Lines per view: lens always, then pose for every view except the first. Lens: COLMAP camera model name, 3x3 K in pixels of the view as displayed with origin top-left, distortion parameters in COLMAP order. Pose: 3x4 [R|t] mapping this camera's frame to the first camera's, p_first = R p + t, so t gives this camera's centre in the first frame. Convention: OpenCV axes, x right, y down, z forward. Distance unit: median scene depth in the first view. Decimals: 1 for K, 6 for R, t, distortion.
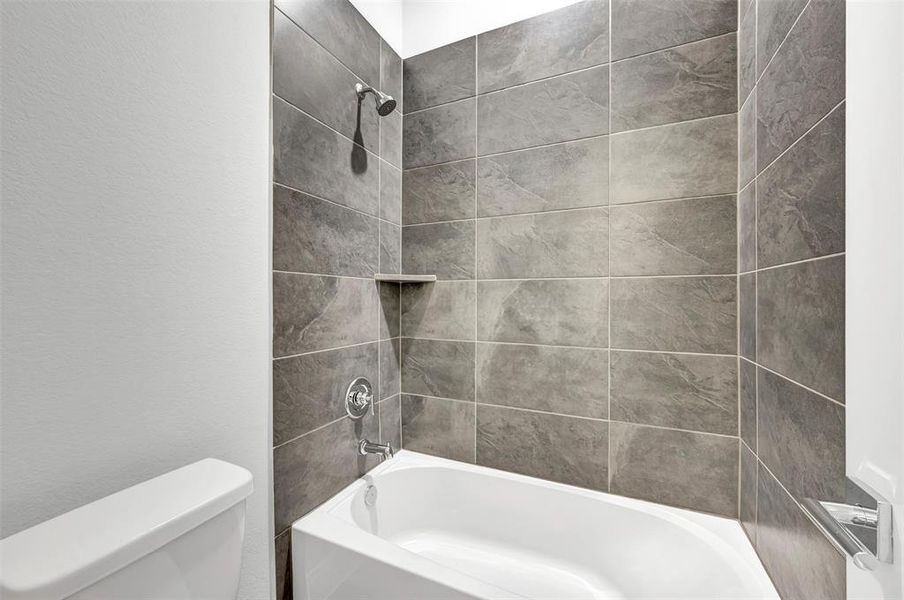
lens RADIAL K [[354.0, 0, 451.3], [0, 354.0, 298.3], [0, 0, 1]] dist [0.003843, 0.000206]
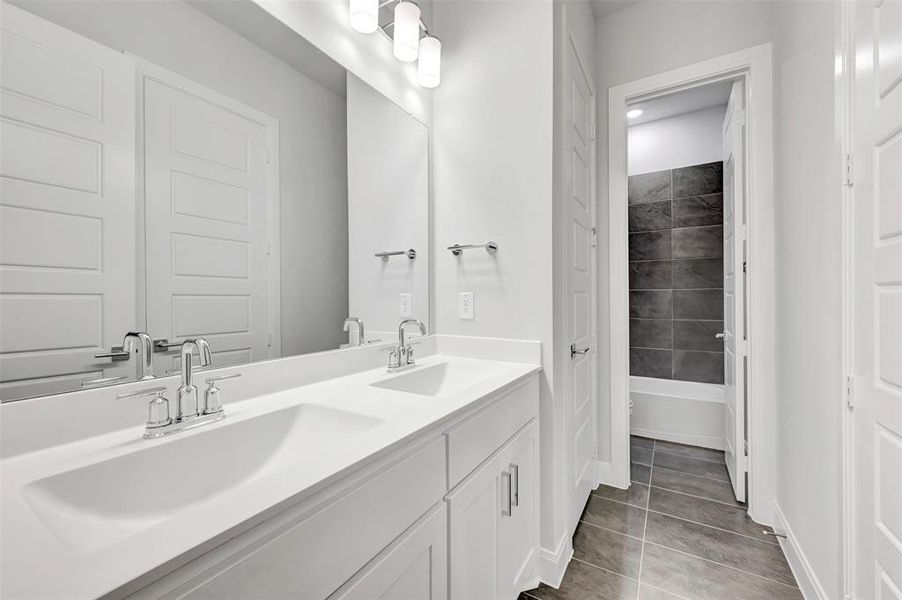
lens RADIAL K [[353.2, 0, 452.9], [0, 353.2, 299.8], [0, 0, 1]] dist [0.003843, 0.000206]
pose [[0.994640, -0.004277, -0.103313, -0.782944], [0.004049, 0.999989, -0.002416, 0.011509], [0.103322, 0.001984, 0.994646, -1.533432]]
